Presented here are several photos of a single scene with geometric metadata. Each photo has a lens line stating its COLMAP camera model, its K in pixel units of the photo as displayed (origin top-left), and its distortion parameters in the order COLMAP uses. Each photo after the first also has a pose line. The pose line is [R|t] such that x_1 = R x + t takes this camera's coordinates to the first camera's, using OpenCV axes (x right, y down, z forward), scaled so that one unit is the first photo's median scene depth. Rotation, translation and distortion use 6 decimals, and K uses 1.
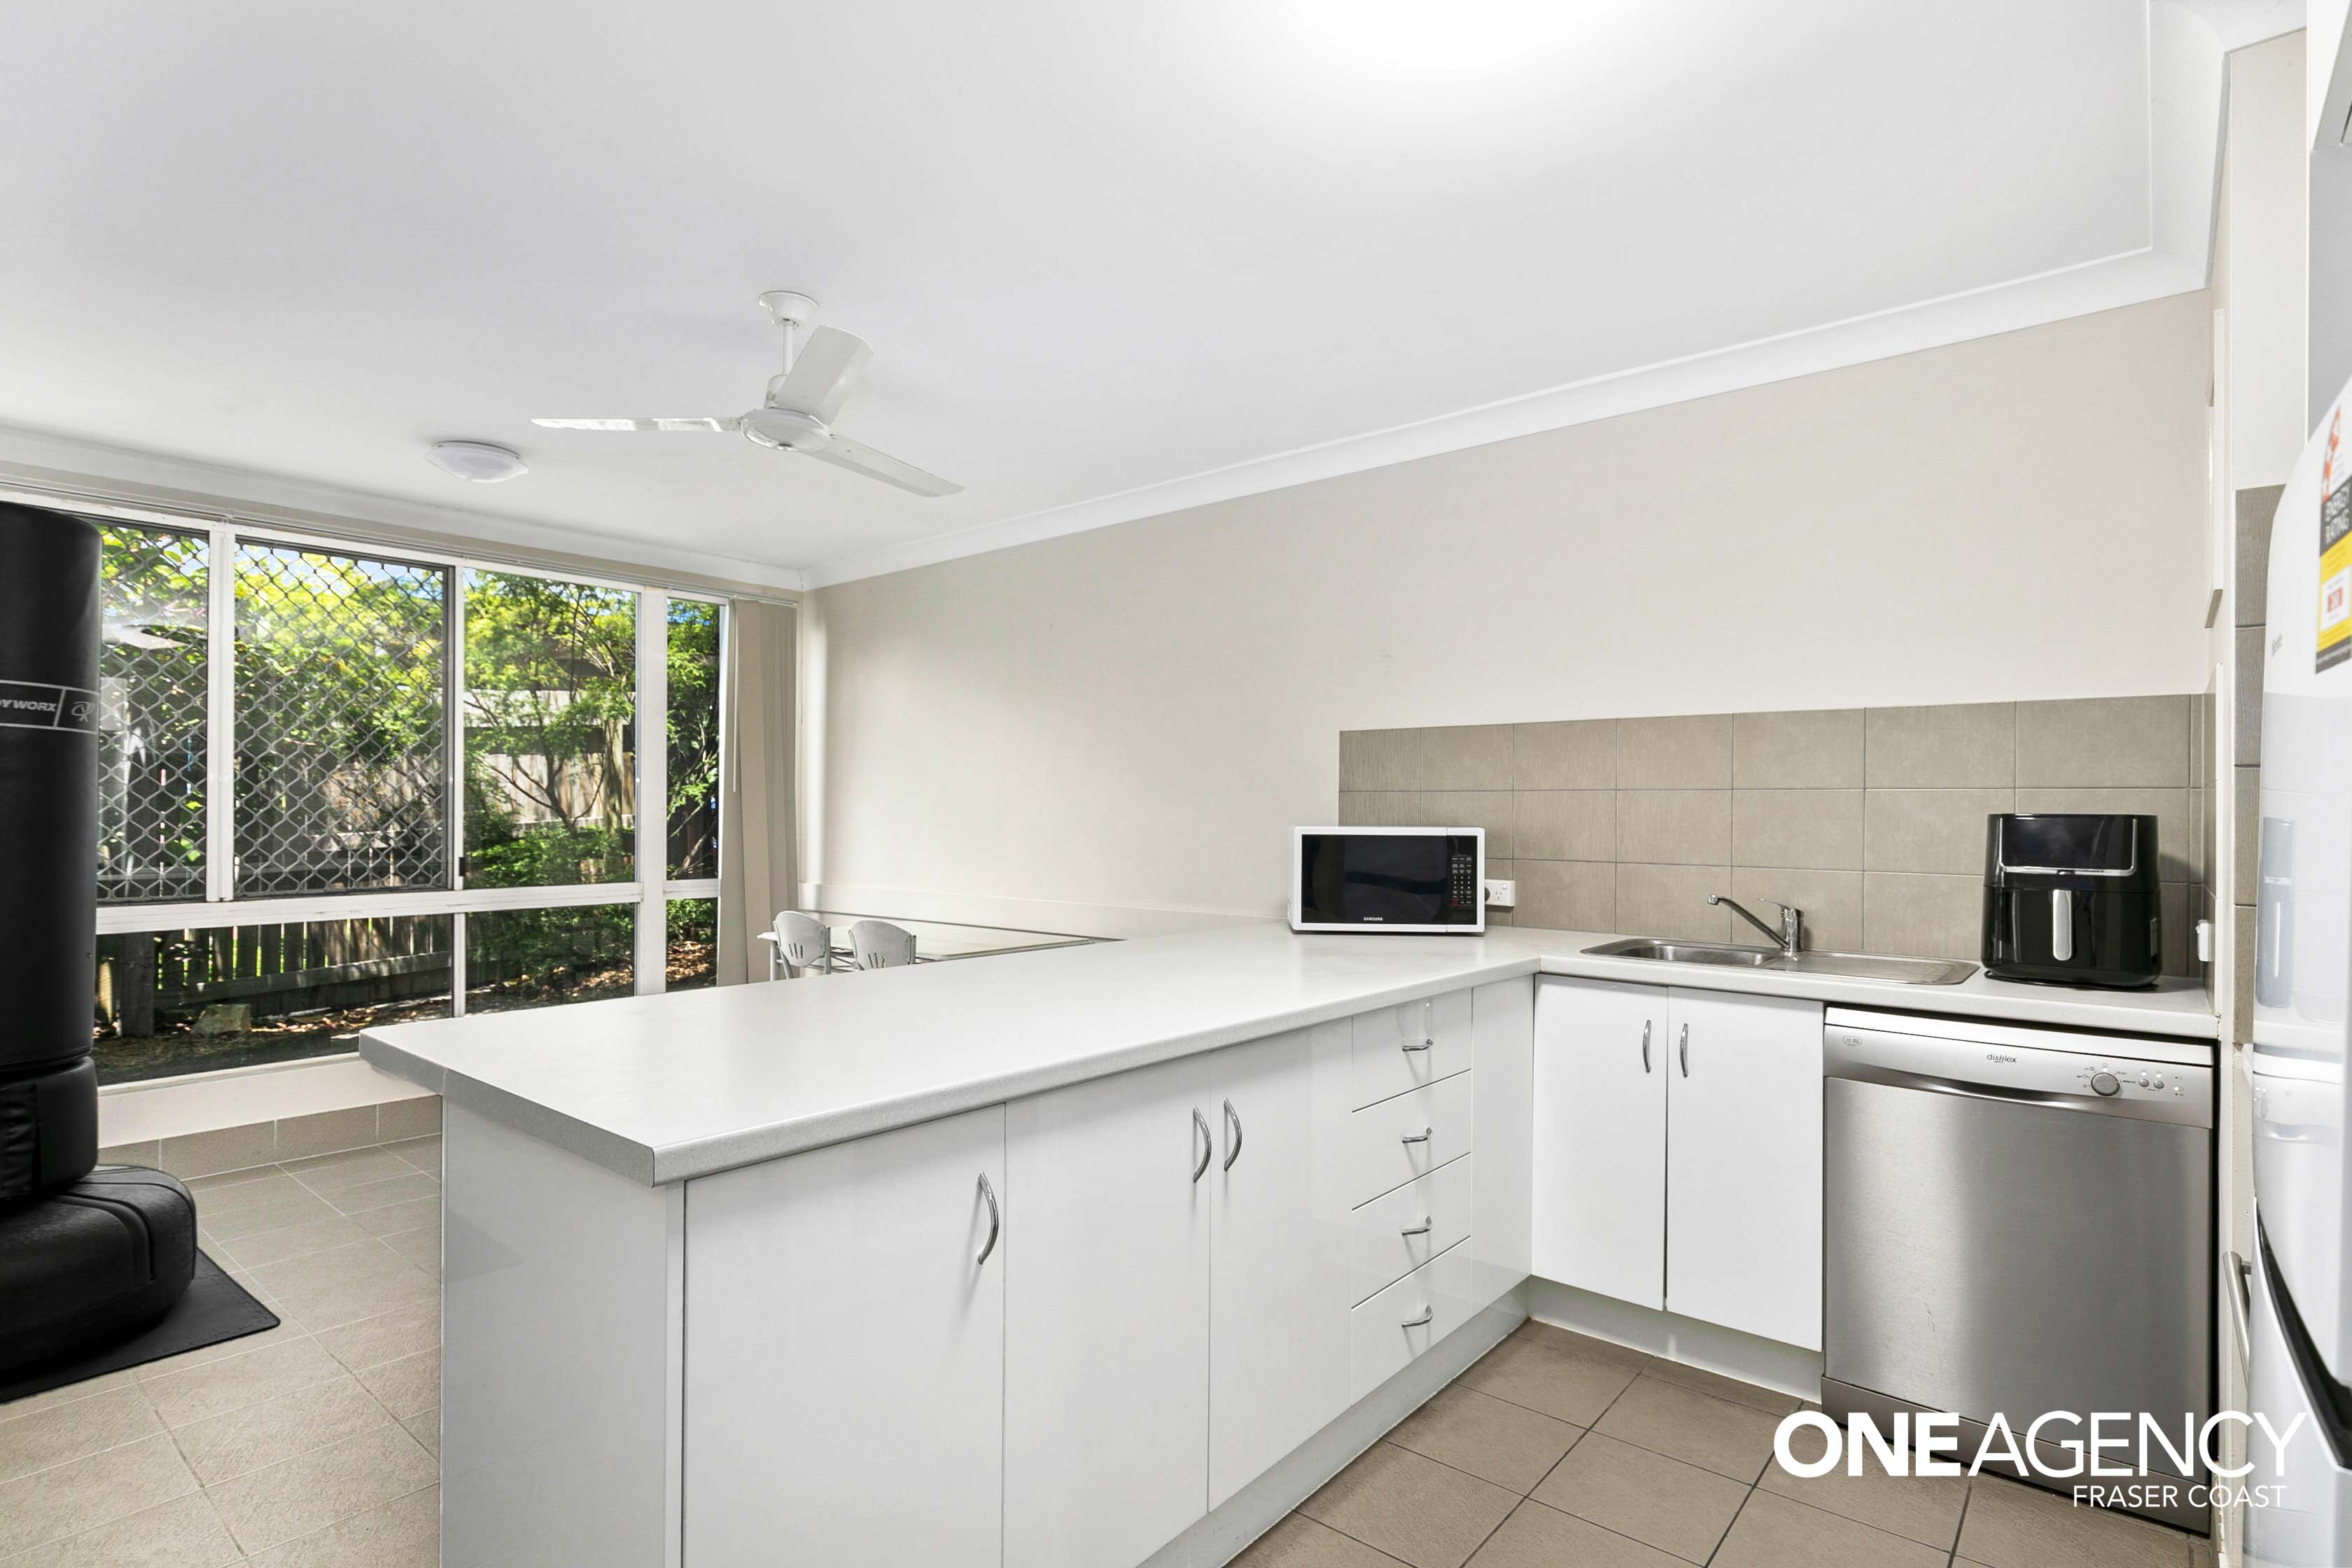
lens RADIAL K [[1190.6, 0, 1174.3], [0, 1190.6, 806.8], [0, 0, 1]] dist [-0.022710, 0.000104]
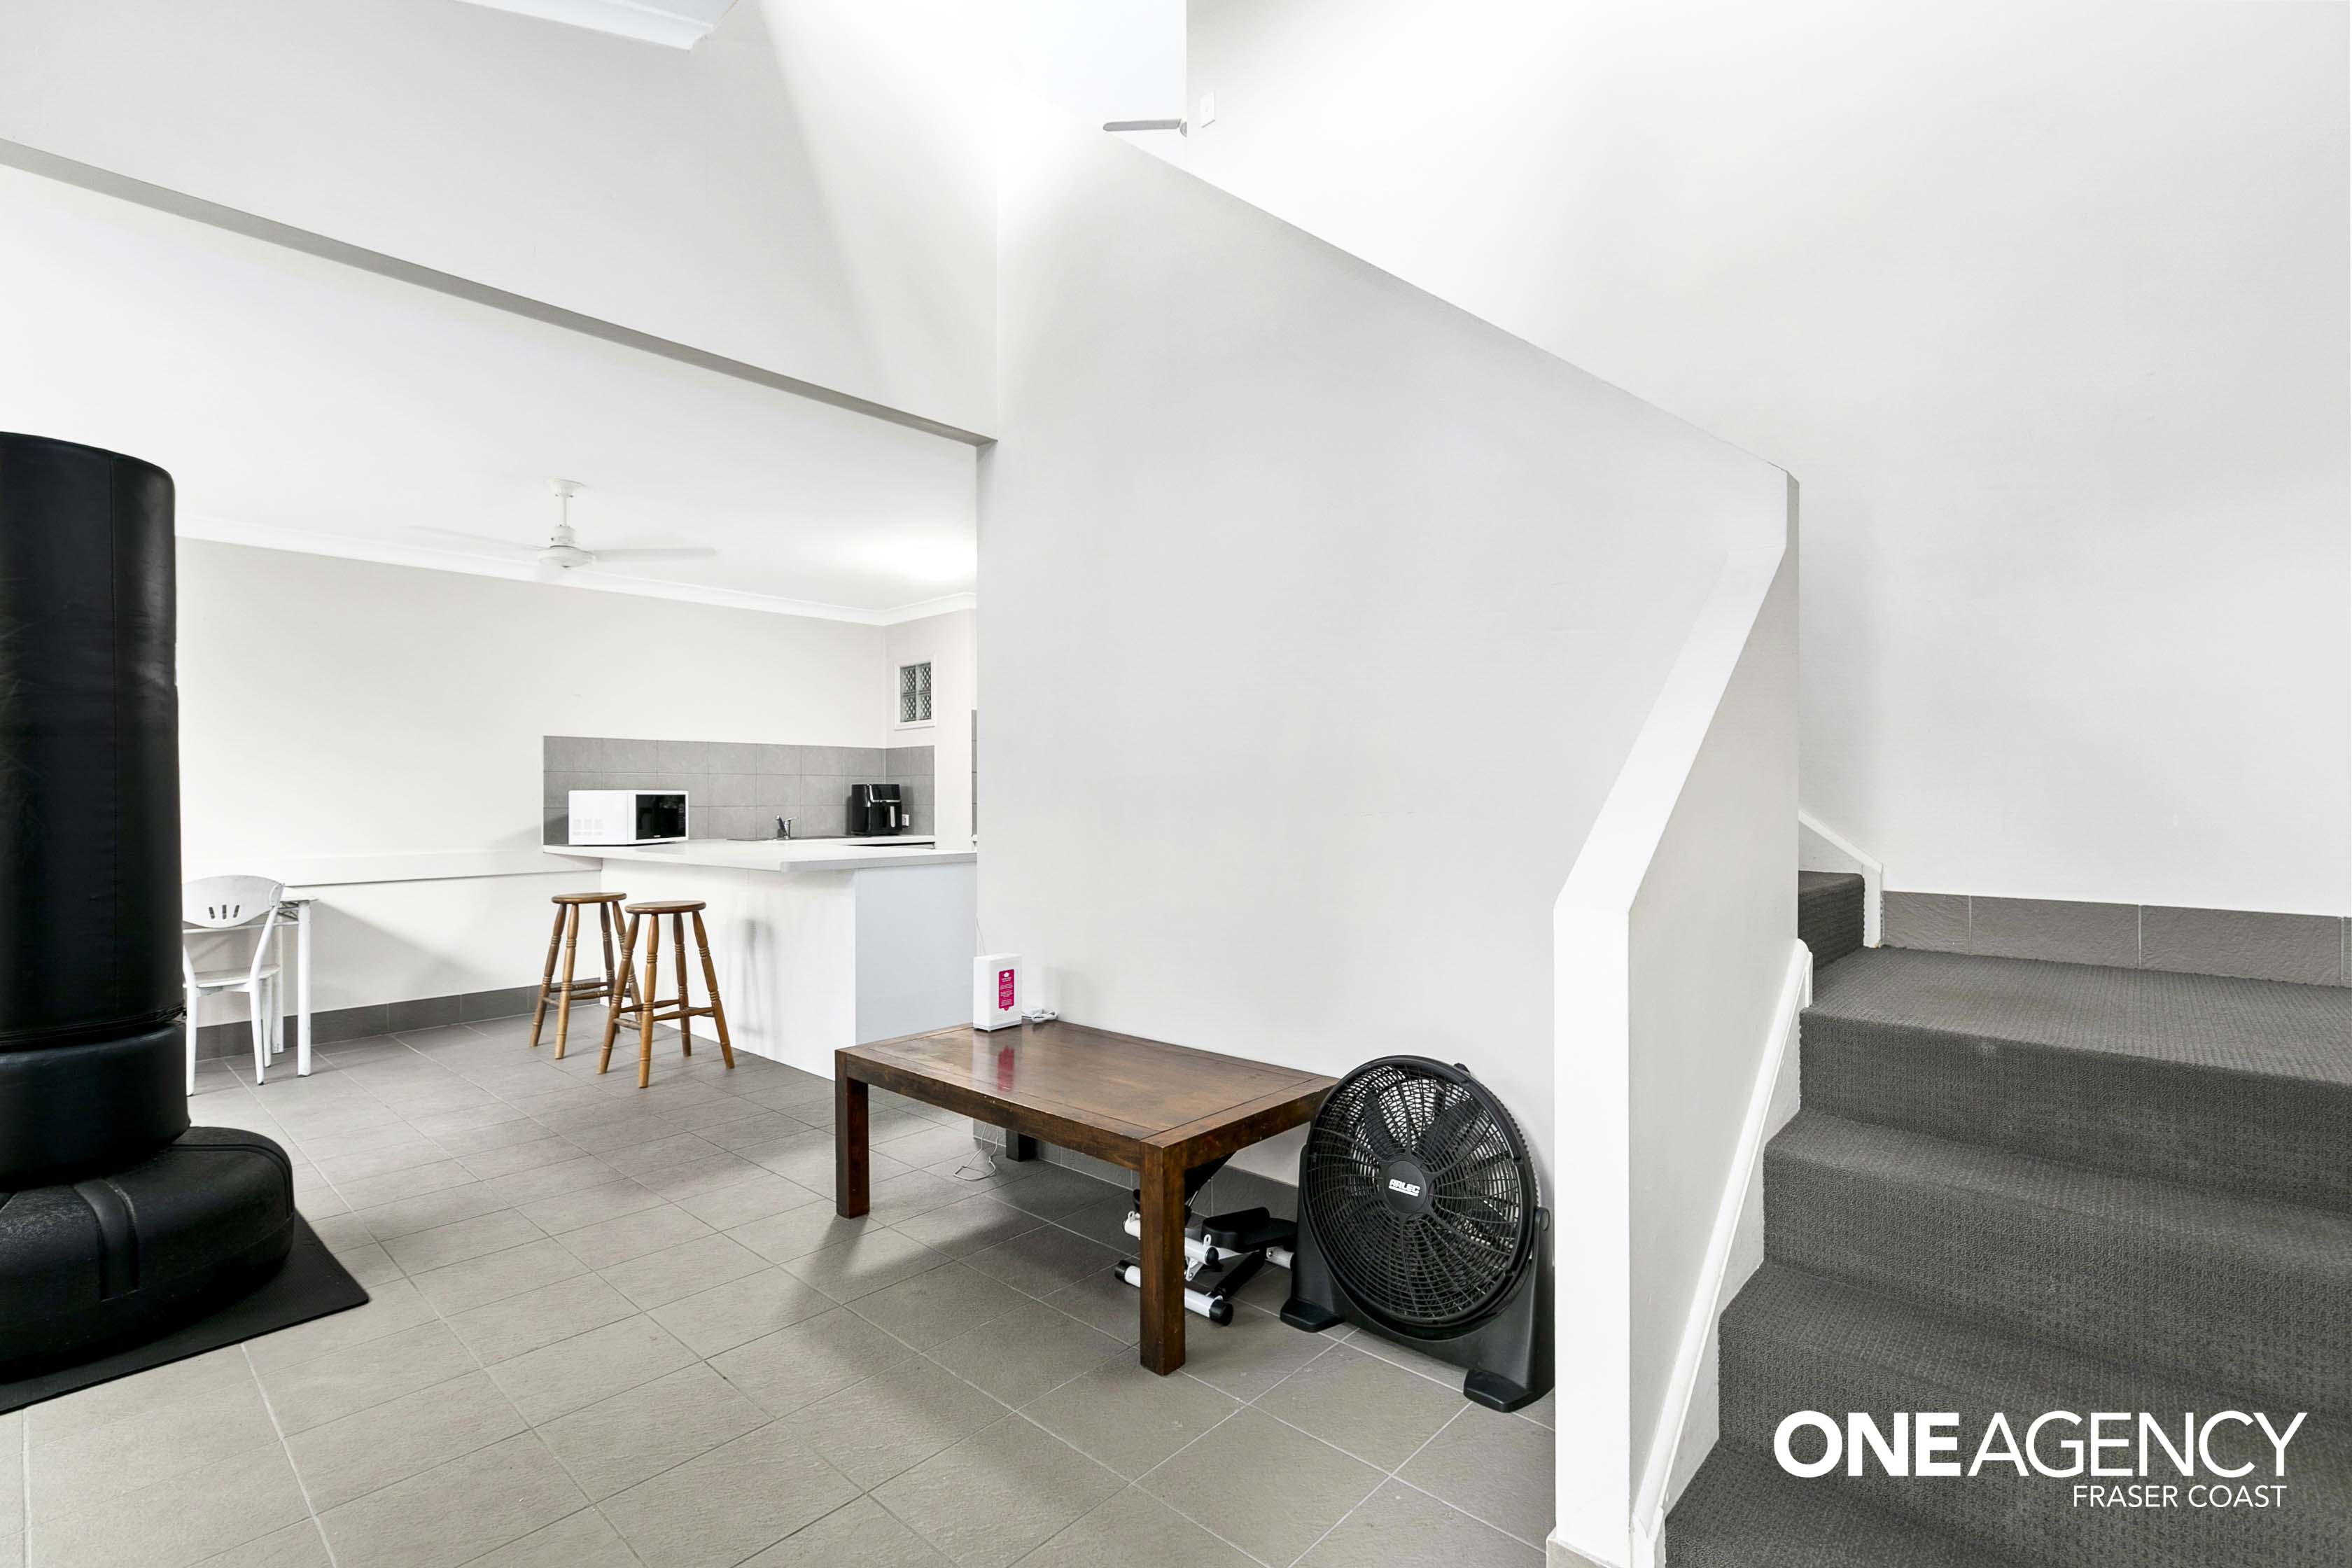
lens RADIAL K [[1059.2, 0, 1173.2], [0, 1059.2, 788.9], [0, 0, 1]] dist [-0.000484, -0.000175]
pose [[0.044285, -0.001892, 0.999017, -1.596124], [-0.000413, 0.999998, 0.001912, 0.010047], [-0.999019, -0.000498, 0.044284, 0.044479]]
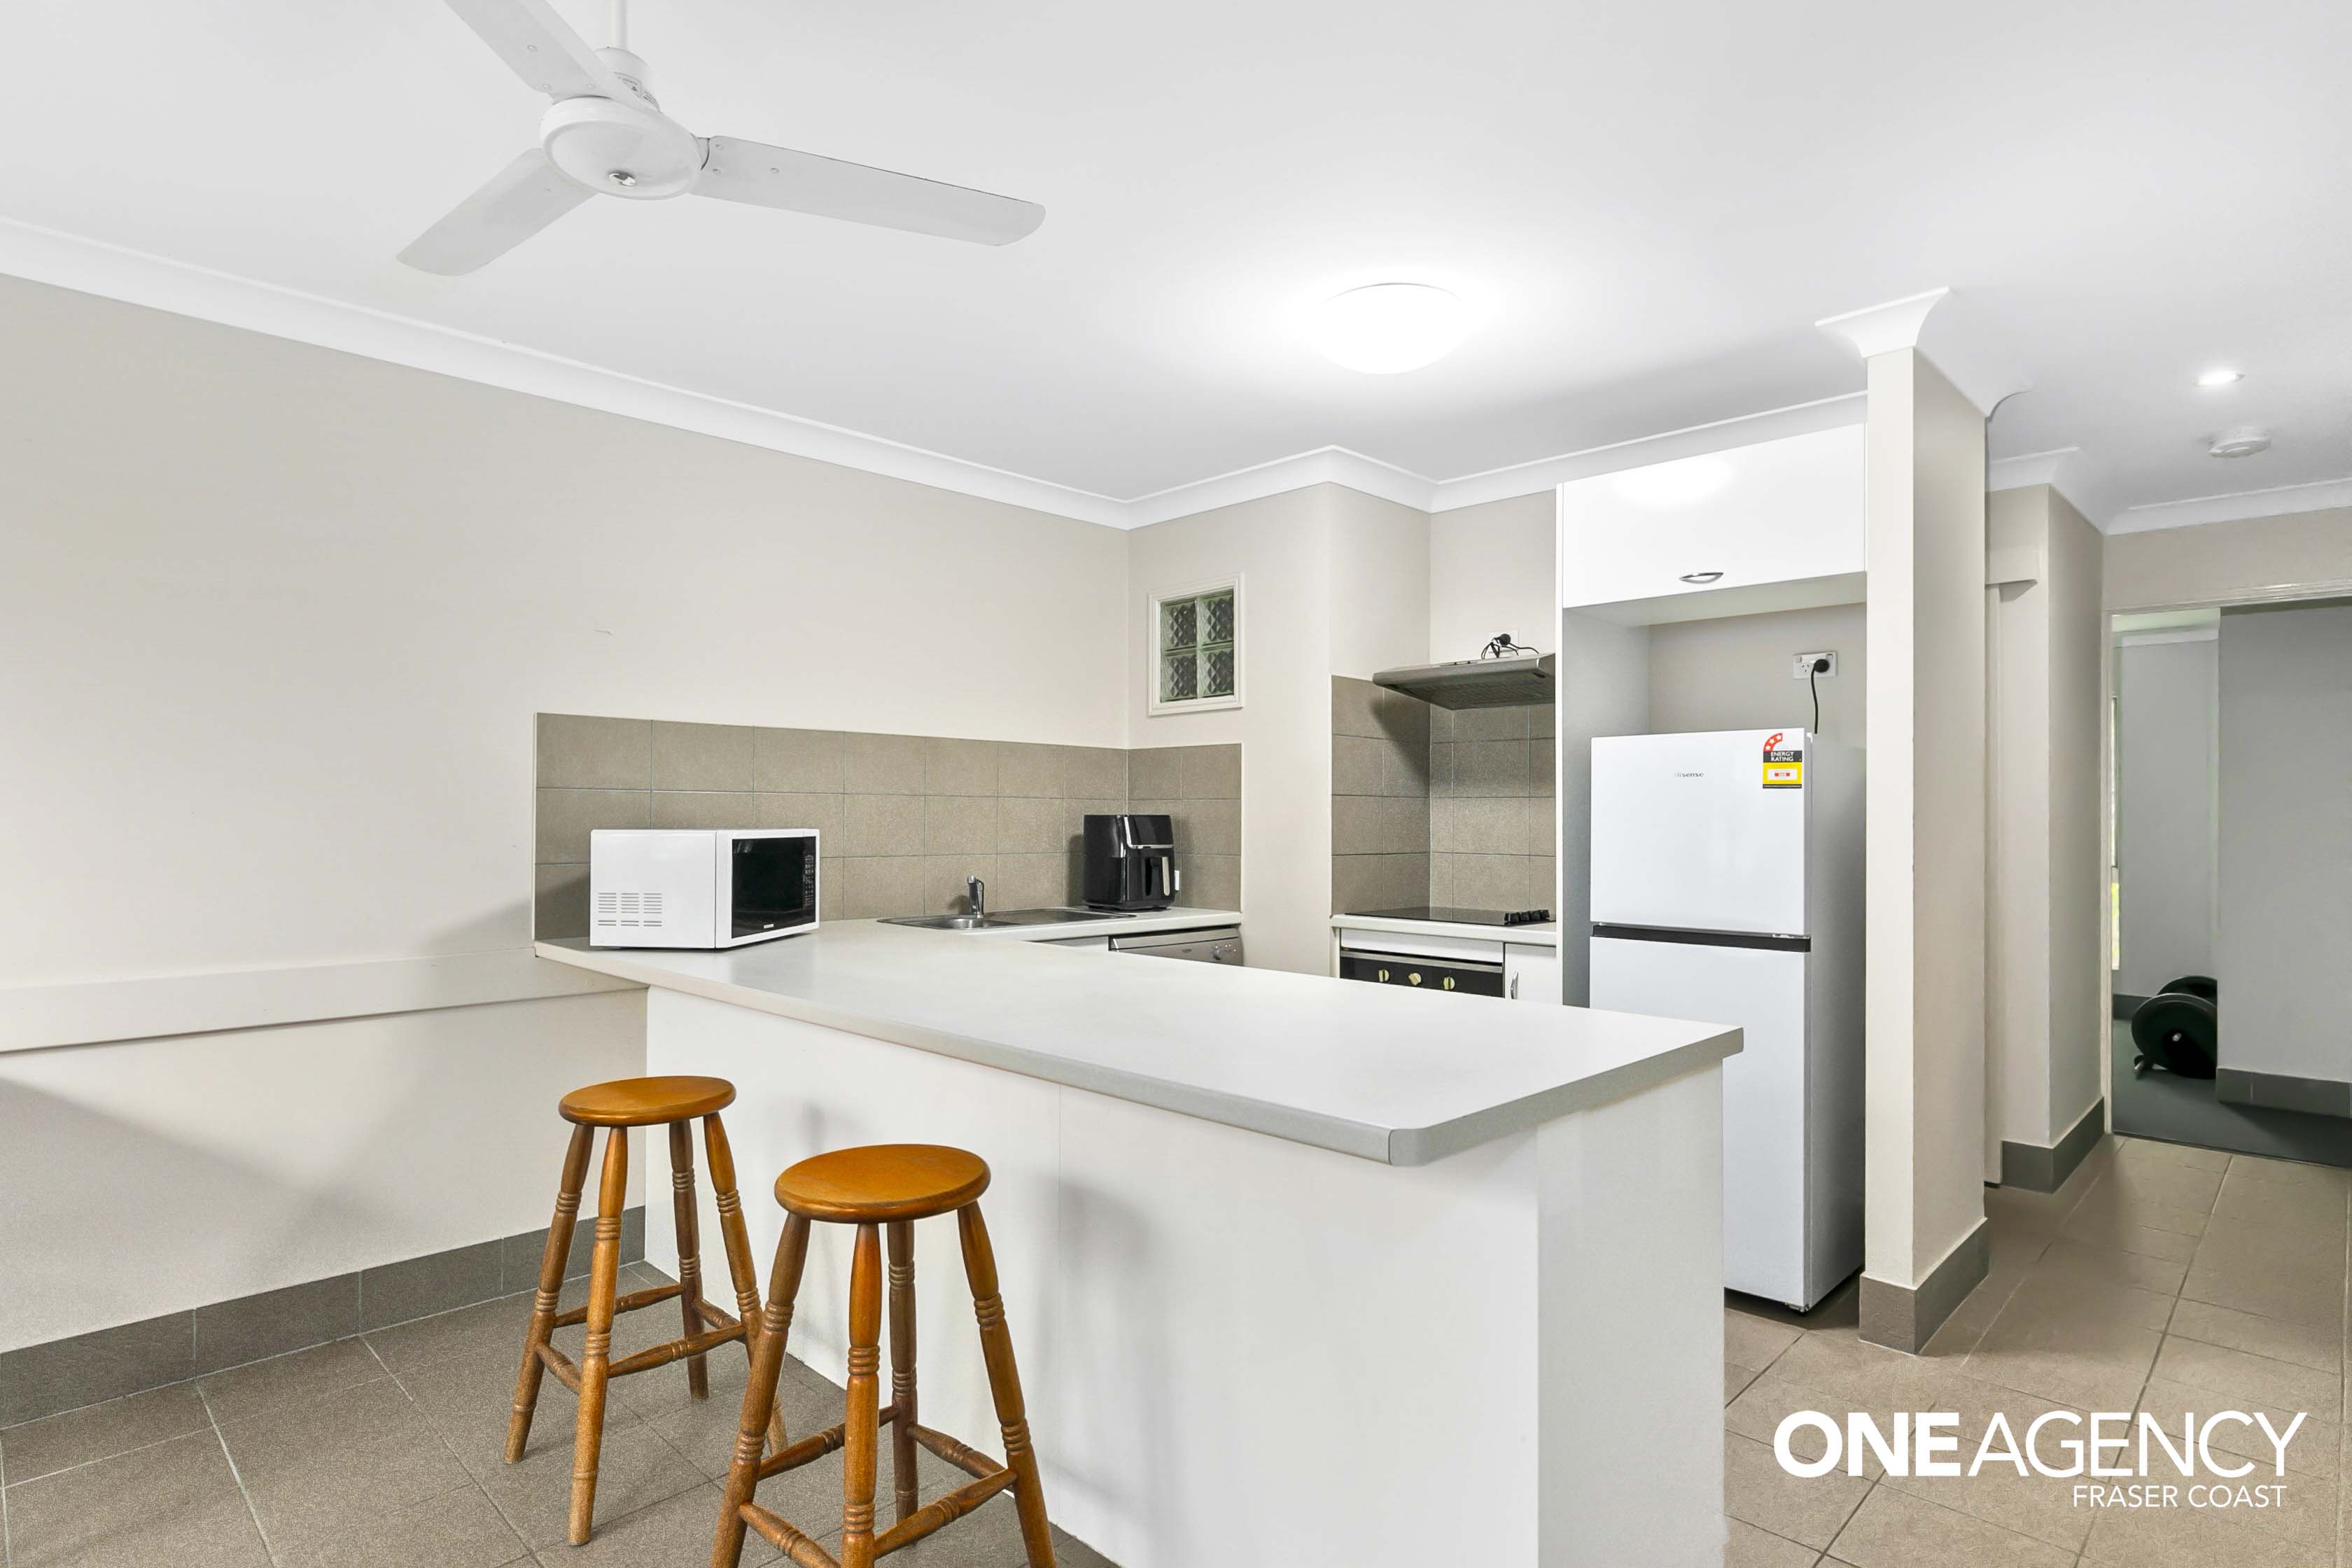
lens RADIAL K [[1190.6, 0, 1174.3], [0, 1190.6, 806.8], [0, 0, 1]] dist [-0.022710, 0.000104]
pose [[0.077924, 0.001834, 0.996958, -0.761035], [-0.008568, 0.999963, -0.001170, -0.002740], [-0.996922, -0.008451, 0.077937, 0.602795]]
